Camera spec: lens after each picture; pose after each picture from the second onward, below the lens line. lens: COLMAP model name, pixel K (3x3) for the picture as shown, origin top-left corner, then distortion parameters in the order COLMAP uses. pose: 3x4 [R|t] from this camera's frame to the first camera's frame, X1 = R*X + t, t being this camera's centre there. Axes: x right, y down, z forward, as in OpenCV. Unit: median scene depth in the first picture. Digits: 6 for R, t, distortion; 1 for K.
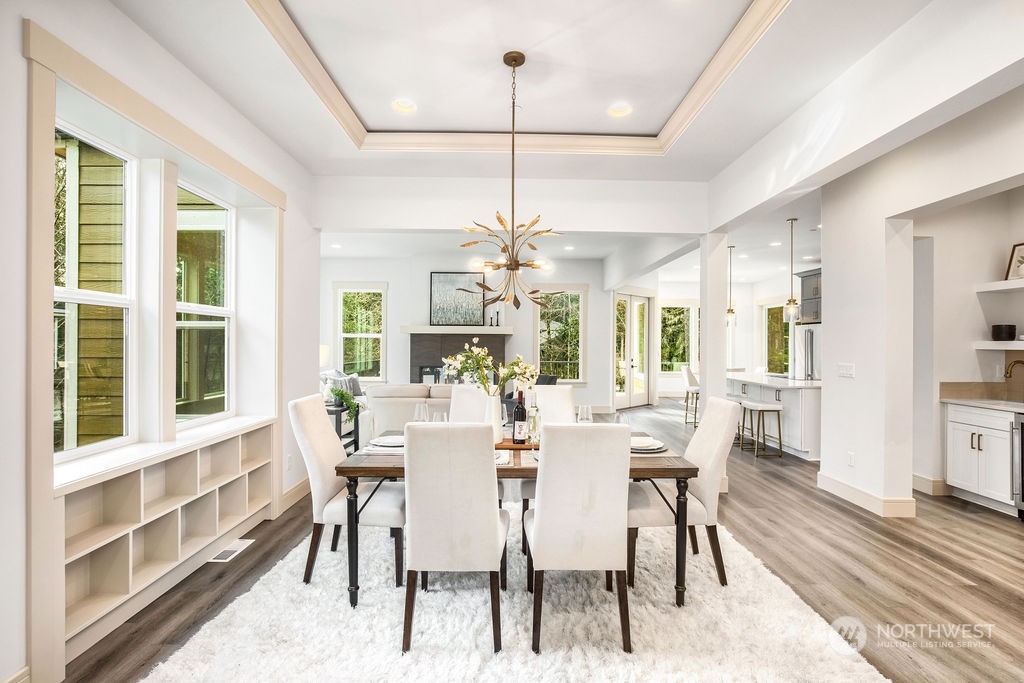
lens RADIAL K [[485.6, 0, 516.3], [0, 485.6, 338.7], [0, 0, 1]] dist [-0.015135, 0.001411]
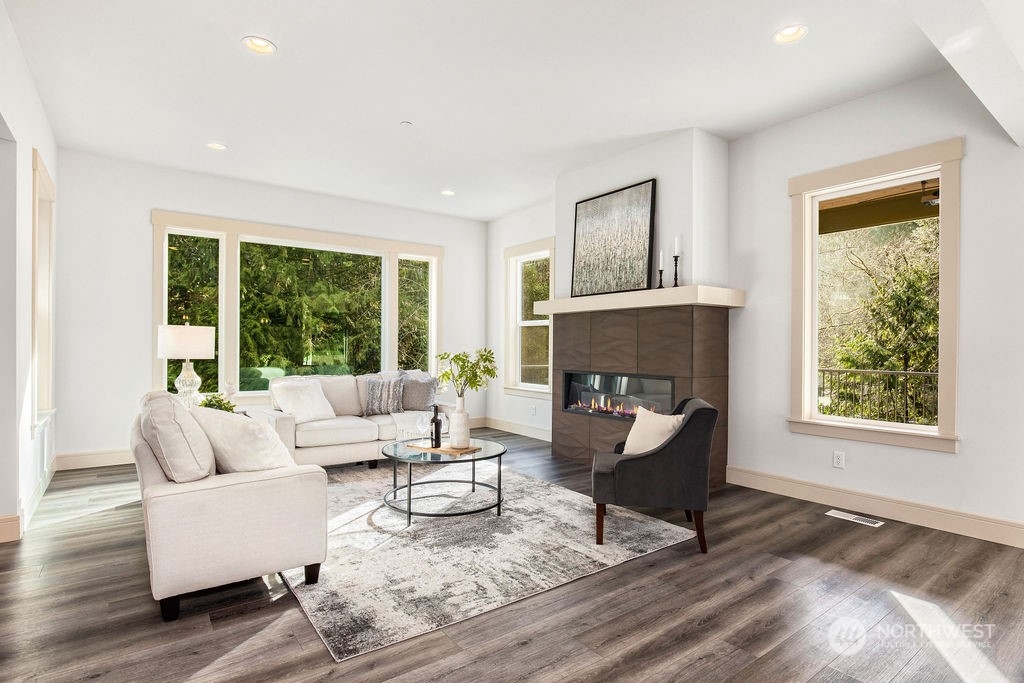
lens RADIAL K [[524.7, 0, 507.4], [0, 524.7, 345.3], [0, 0, 1]] dist [-0.024776, -0.000313]
pose [[0.583350, -0.005855, -0.812200, 0.535115], [0.006432, 0.999976, -0.002589, 0.055976], [0.812195, -0.003714, 0.583374, 1.178685]]
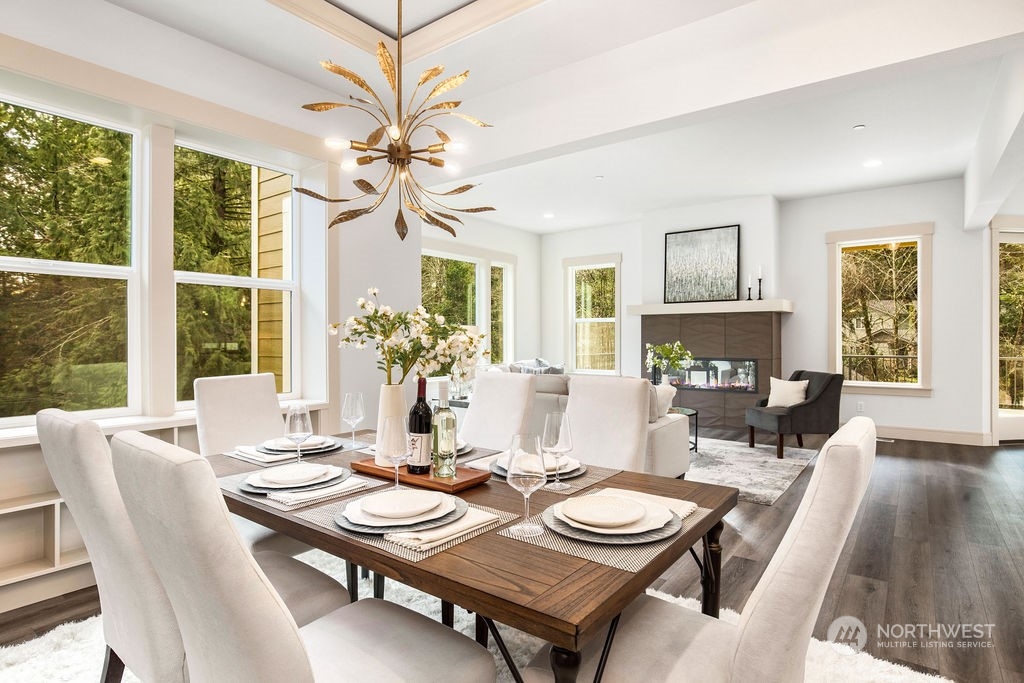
lens RADIAL K [[543.3, 0, 510.6], [0, 543.3, 336.3], [0, 0, 1]] dist [-0.014839, 0.000325]
pose [[0.791042, -0.009681, -0.611685, 0.302101], [0.013894, 0.999901, 0.002142, 0.037306], [0.611604, -0.010194, 0.791098, 0.360524]]
